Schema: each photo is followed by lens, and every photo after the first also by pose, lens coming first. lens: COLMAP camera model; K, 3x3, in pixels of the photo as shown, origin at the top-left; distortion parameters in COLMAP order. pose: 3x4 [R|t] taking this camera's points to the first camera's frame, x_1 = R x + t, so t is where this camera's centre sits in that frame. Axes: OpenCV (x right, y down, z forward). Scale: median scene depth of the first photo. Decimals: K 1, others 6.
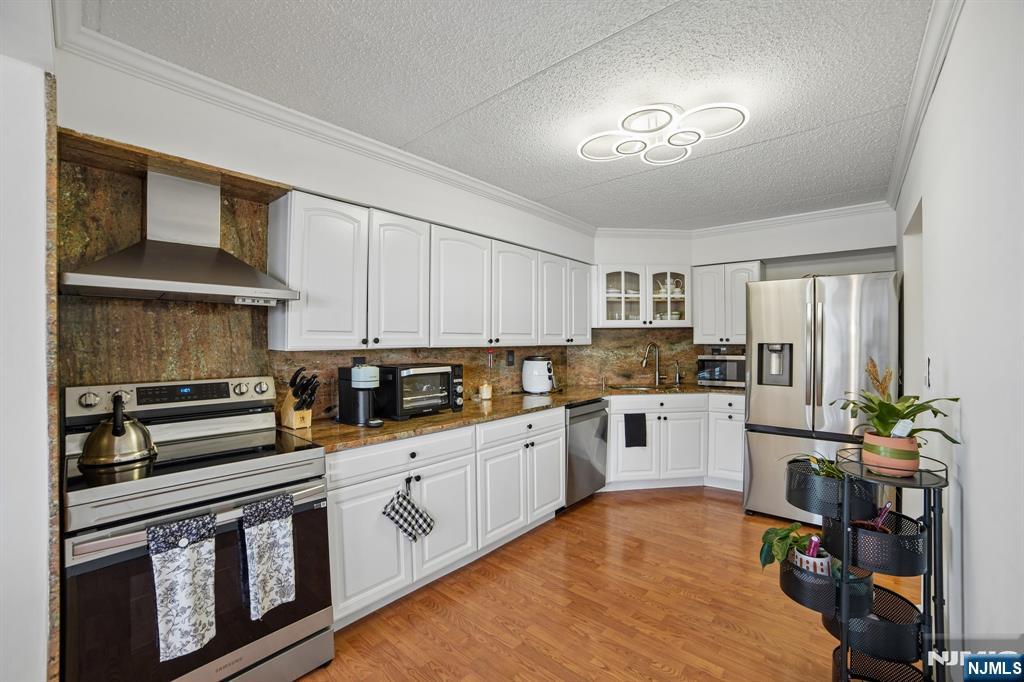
lens RADIAL K [[419.8, 0, 513.9], [0, 419.8, 338.3], [0, 0, 1]] dist [-0.108967, 0.039535]
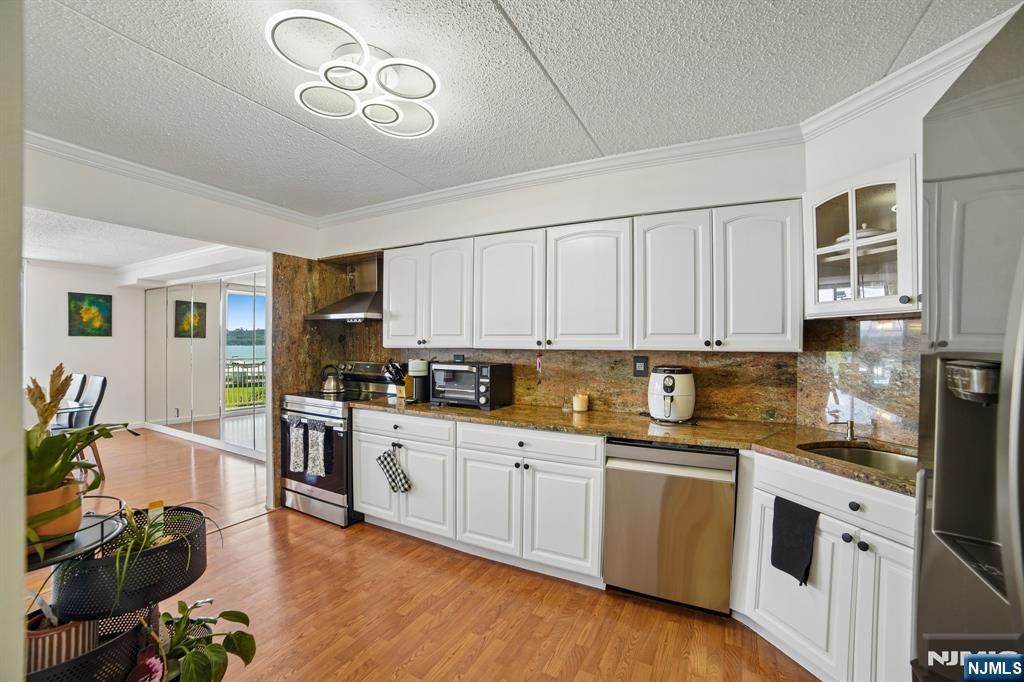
lens RADIAL K [[419.8, 0, 513.9], [0, 419.8, 338.3], [0, 0, 1]] dist [-0.108967, 0.039535]
pose [[0.228900, -0.006513, -0.973428, 0.902271], [0.000068, 0.999978, -0.006674, 0.002520], [0.973450, 0.001461, 0.228895, 0.830307]]
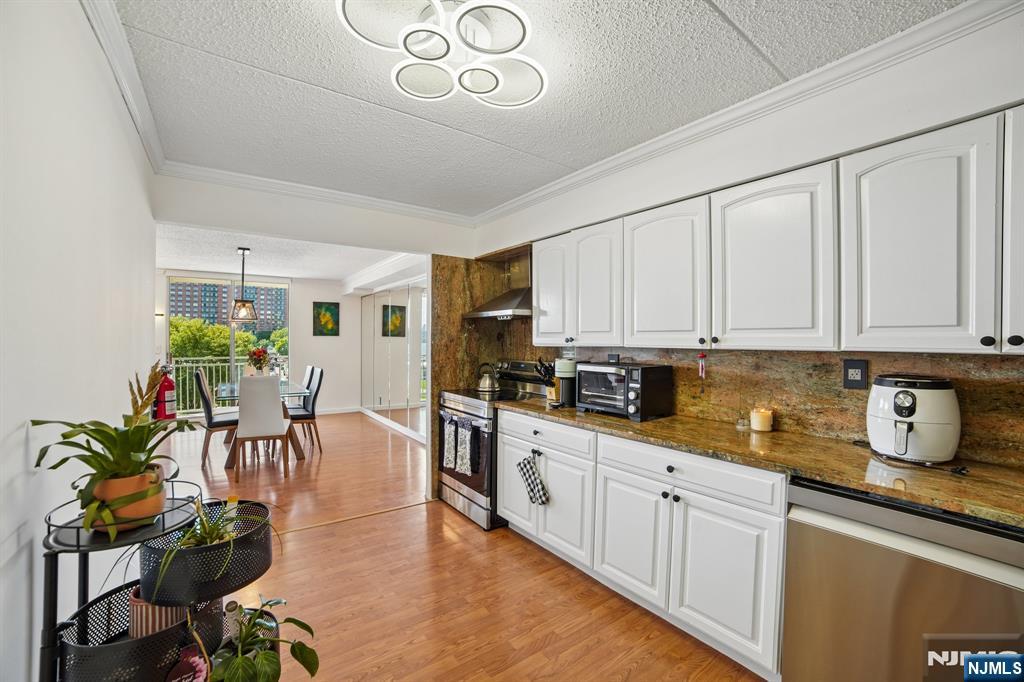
lens RADIAL K [[419.8, 0, 513.9], [0, 419.8, 338.3], [0, 0, 1]] dist [-0.108967, 0.039535]
pose [[-0.220783, -0.002015, -0.975321, 0.767577], [0.002291, 0.999994, -0.002584, 0.003630], [0.975320, -0.002805, -0.220777, 0.945513]]
